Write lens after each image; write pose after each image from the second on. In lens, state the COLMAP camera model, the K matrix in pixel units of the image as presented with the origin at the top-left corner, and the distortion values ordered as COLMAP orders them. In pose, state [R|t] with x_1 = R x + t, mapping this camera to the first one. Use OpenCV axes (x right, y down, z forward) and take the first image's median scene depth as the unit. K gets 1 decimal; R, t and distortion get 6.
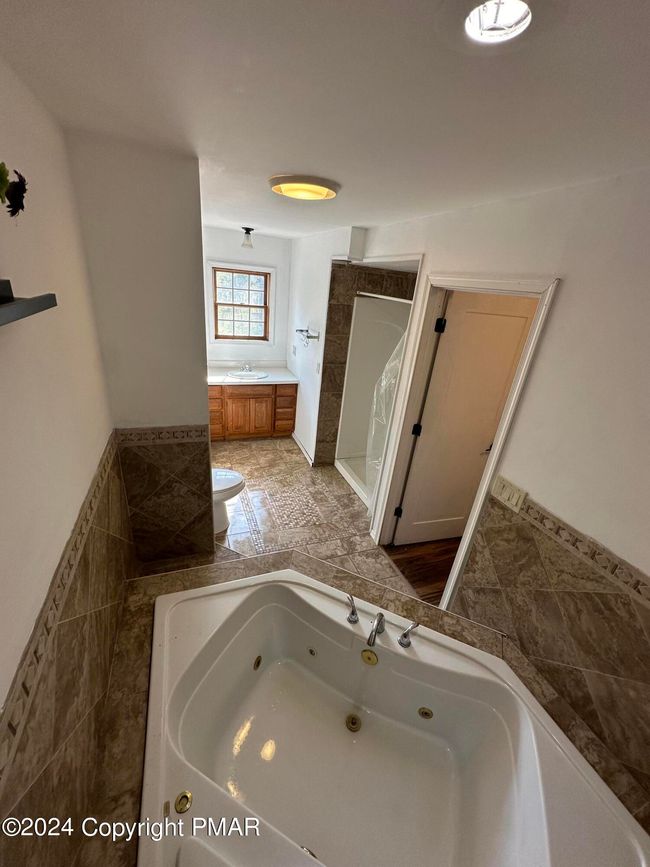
lens RADIAL K [[345.2, 0, 325.0], [0, 345.2, 433.5], [0, 0, 1]] dist [-0.000844, -0.000074]
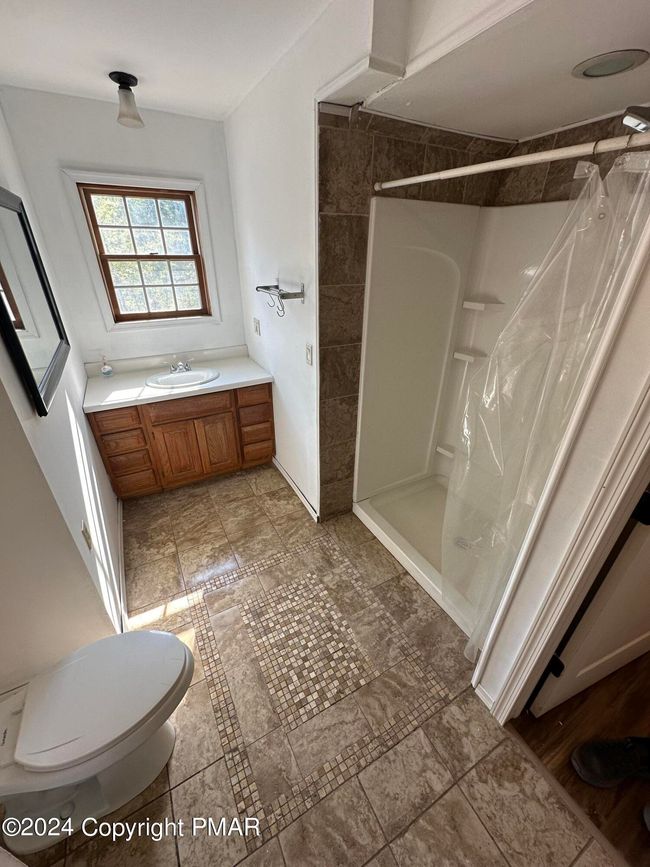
lens RADIAL K [[345.2, 0, 325.0], [0, 345.2, 433.5], [0, 0, 1]] dist [-0.000844, -0.000074]
pose [[0.987414, -0.139246, 0.075000, -0.047022], [0.132893, 0.987571, 0.083921, -0.100344], [-0.085754, -0.072898, 0.993646, 0.416174]]
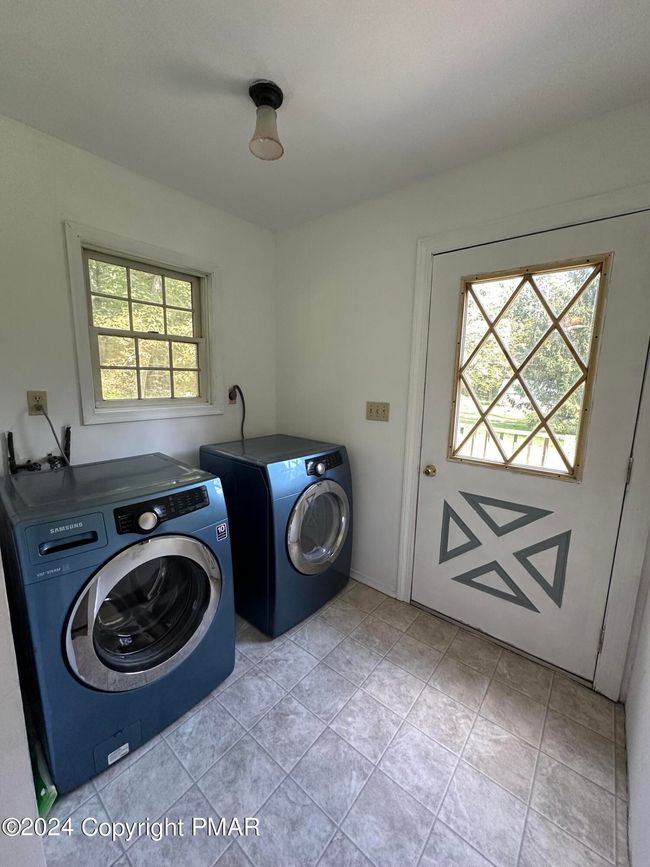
lens RADIAL K [[345.2, 0, 325.0], [0, 345.2, 433.5], [0, 0, 1]] dist [-0.000844, -0.000074]
pose [[0.864763, -0.155334, 0.477552, -0.305352], [0.256456, 0.954205, -0.154021, -0.124187], [-0.431758, 0.255663, 0.864998, 0.573164]]
